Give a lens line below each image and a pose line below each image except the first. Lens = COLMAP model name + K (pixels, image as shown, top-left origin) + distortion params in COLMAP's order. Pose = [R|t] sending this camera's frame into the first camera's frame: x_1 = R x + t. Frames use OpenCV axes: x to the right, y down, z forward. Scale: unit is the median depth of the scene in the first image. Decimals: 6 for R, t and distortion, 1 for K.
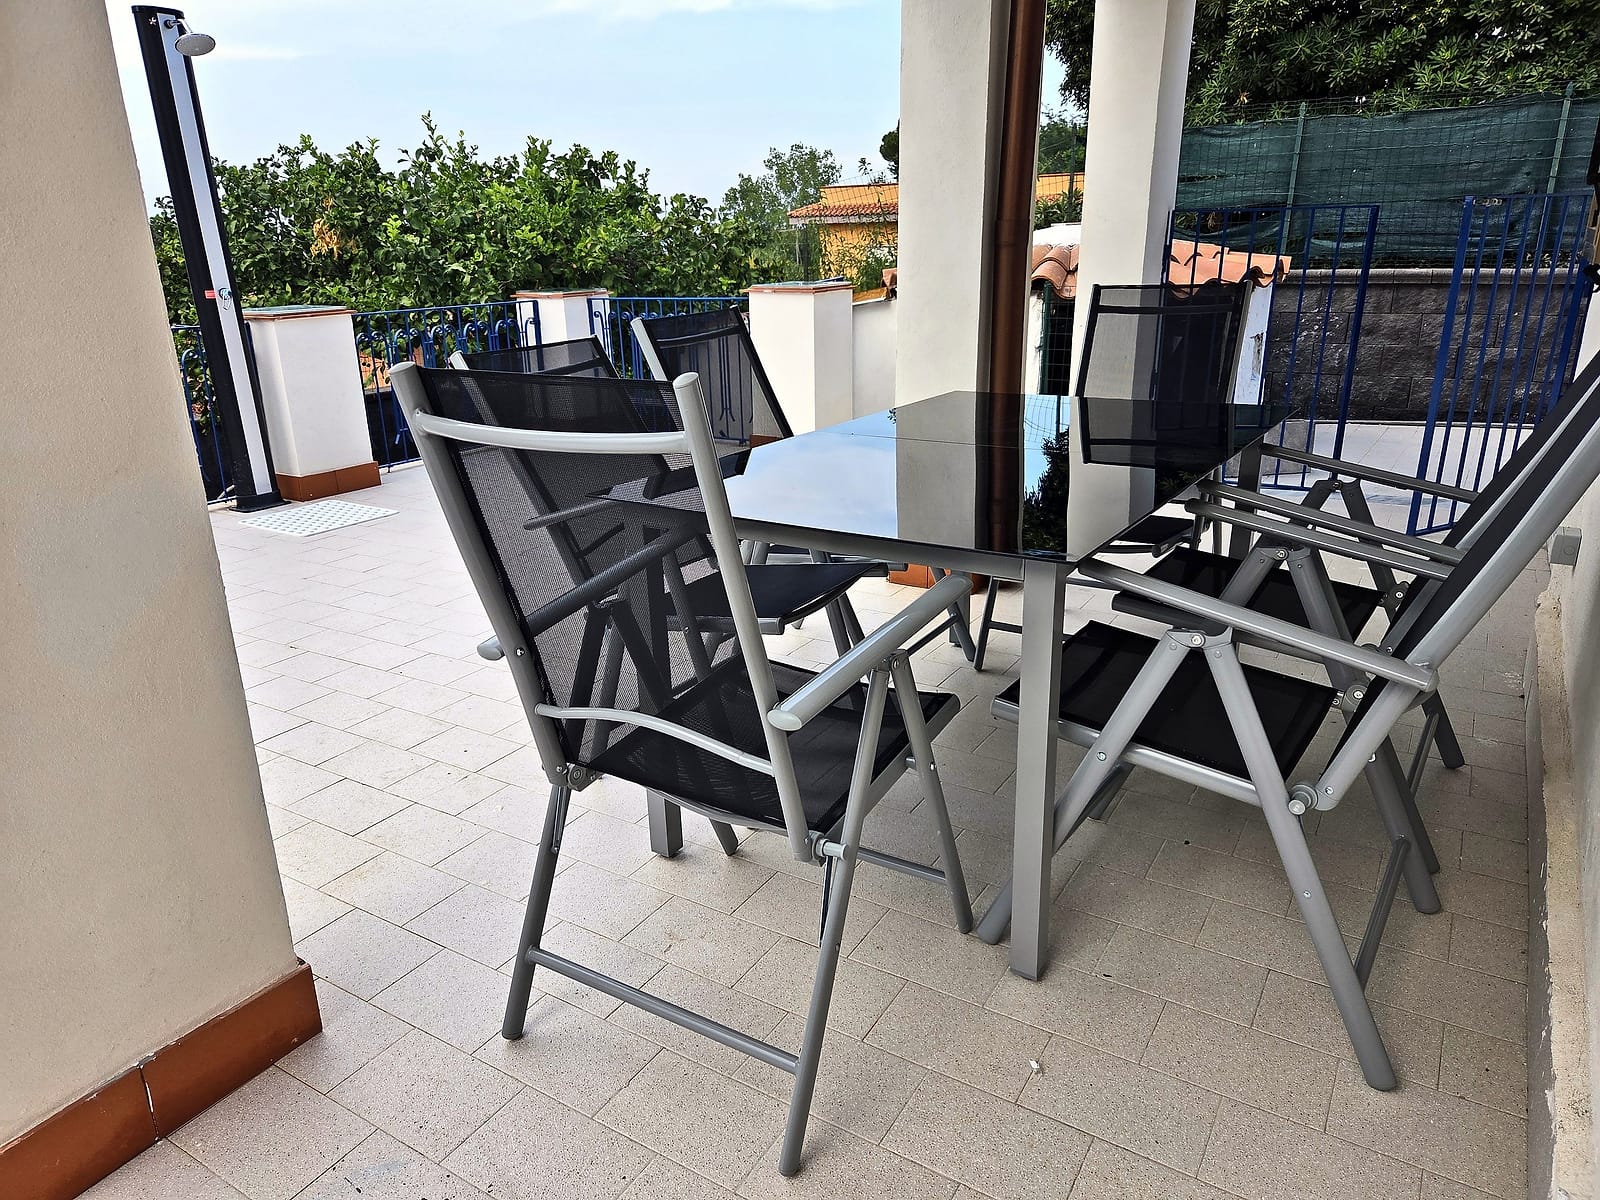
lens RADIAL K [[1055.1, 0, 800.0], [0, 1055.1, 600.0], [0, 0, 1]] dist [0.022605, -0.002160]
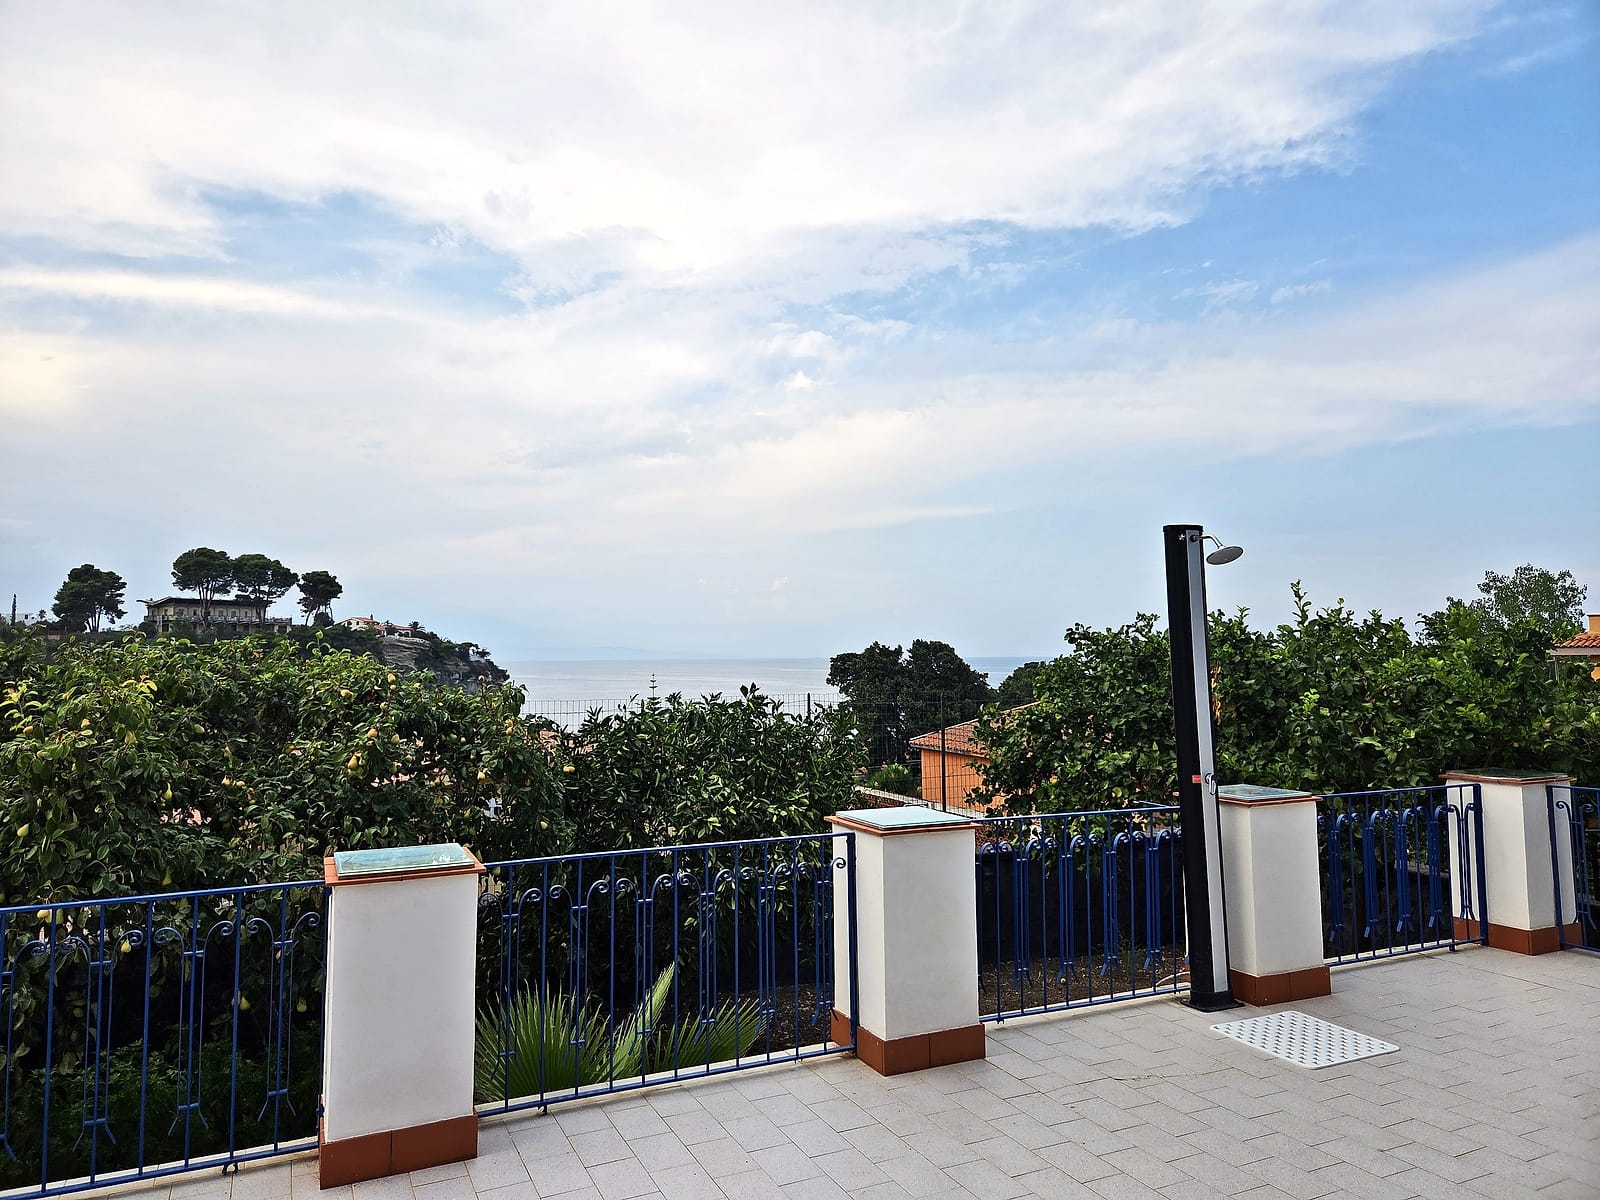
lens RADIAL K [[1055.1, 0, 800.0], [0, 1055.1, 600.0], [0, 0, 1]] dist [0.022605, -0.002160]
pose [[0.836583, -0.017928, -0.547547, -0.232066], [-0.187517, 0.929723, -0.316944, -0.043263], [0.514750, 0.367824, 0.774428, -0.013741]]
